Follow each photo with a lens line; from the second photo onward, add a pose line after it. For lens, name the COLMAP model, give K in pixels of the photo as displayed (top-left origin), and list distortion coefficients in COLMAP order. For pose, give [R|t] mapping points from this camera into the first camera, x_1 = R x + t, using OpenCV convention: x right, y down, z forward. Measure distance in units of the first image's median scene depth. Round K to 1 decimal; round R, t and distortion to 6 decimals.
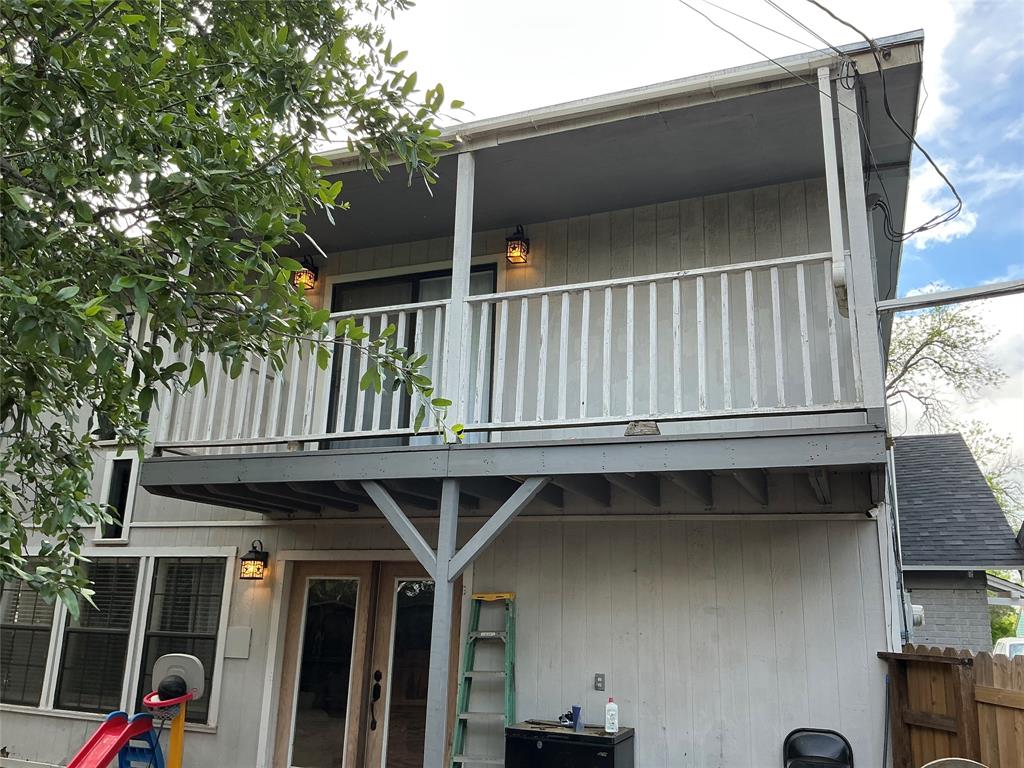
lens RADIAL K [[845.4, 0, 507.1], [0, 845.4, 379.4], [0, 0, 1]] dist [0.118251, -0.218130]
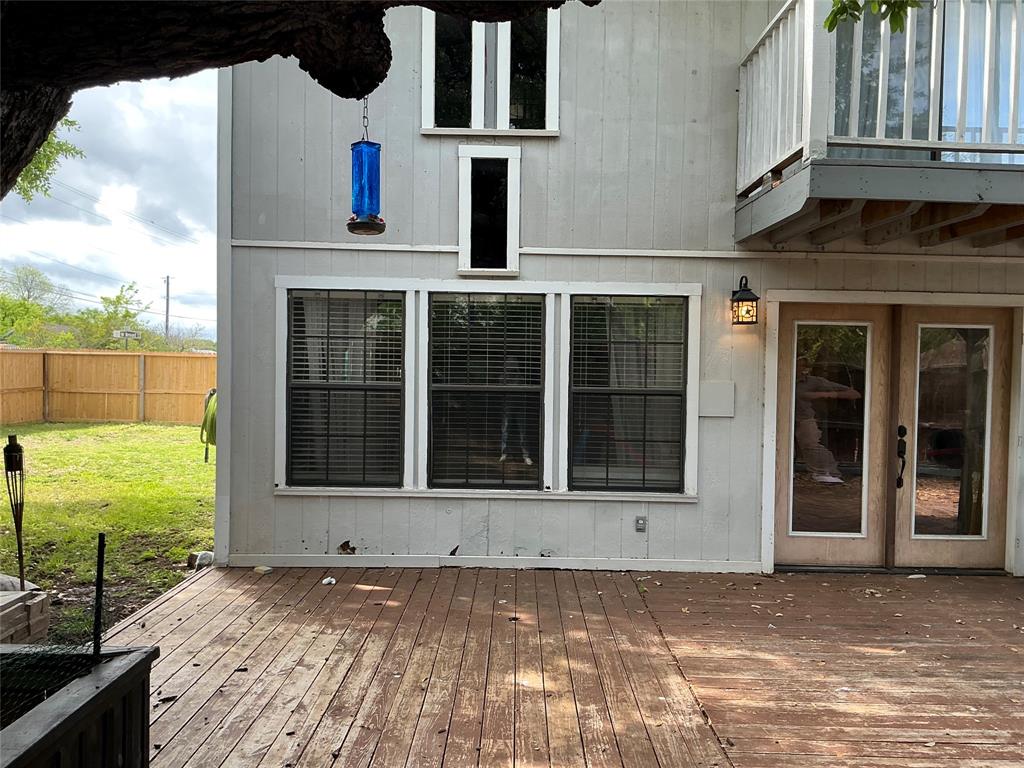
lens RADIAL K [[845.4, 0, 507.1], [0, 845.4, 379.4], [0, 0, 1]] dist [0.118251, -0.218130]
pose [[0.929920, -0.024096, 0.366972, -0.777474], [-0.088439, 0.953917, 0.286742, 0.071460], [-0.356970, -0.299102, 0.884935, 0.347229]]
